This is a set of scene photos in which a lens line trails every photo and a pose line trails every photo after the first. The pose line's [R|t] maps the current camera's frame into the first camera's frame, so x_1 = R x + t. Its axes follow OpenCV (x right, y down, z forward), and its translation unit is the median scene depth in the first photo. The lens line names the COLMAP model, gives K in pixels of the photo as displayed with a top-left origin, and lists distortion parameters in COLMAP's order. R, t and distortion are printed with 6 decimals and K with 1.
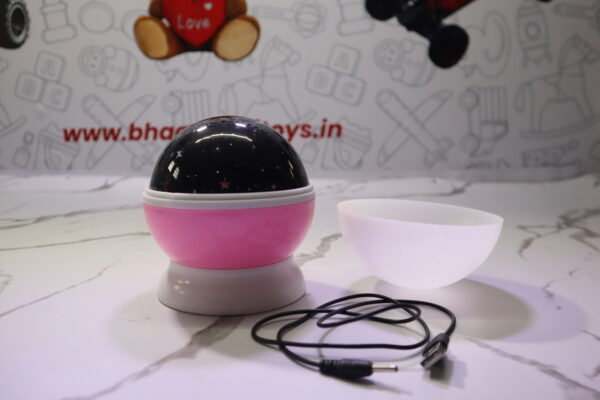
lens RADIAL K [[508.0, 0, 311.4], [0, 508.0, 203.8], [0, 0, 1]] dist [-0.065583, 0.082478]
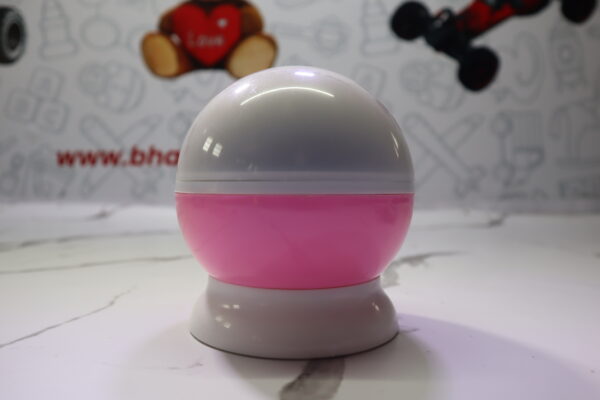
lens RADIAL K [[508.0, 0, 312.8], [0, 508.0, 197.4], [0, 0, 1]] dist [-0.065583, 0.082478]
pose [[0.999624, 0.006281, 0.026673, -0.060239], [-0.003441, 0.994445, -0.105198, 0.025228], [-0.027185, 0.105067, 0.994094, 0.102371]]
